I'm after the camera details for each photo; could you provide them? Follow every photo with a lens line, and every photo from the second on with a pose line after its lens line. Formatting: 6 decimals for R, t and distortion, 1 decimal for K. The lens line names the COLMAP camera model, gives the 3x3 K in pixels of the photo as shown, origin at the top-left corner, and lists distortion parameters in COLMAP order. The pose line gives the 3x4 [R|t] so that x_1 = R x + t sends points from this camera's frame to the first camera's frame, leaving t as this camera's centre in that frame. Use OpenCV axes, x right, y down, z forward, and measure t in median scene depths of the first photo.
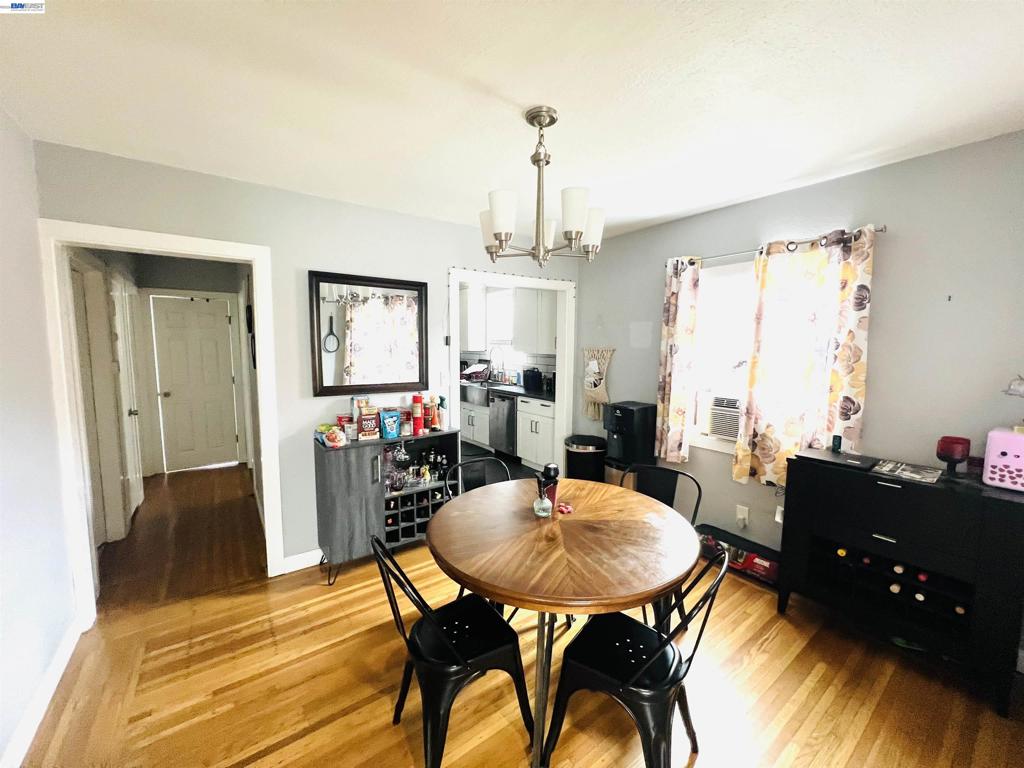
lens RADIAL K [[409.1, 0, 505.0], [0, 409.1, 383.2], [0, 0, 1]] dist [0.002360, -0.000138]
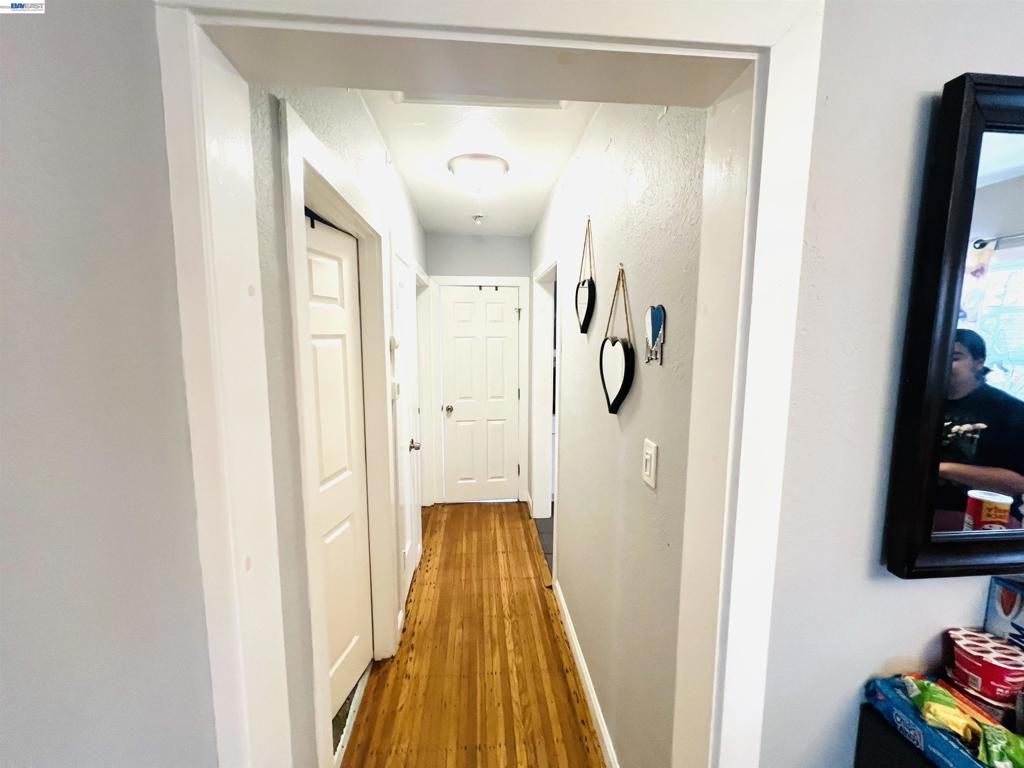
lens RADIAL K [[409.1, 0, 514.6], [0, 409.1, 381.8], [0, 0, 1]] dist [0.002360, -0.000138]
pose [[0.866339, 0.056200, -0.496284, -0.413666], [-0.050434, 0.998414, 0.025022, -0.065909], [0.496903, 0.003351, 0.867799, 0.477216]]
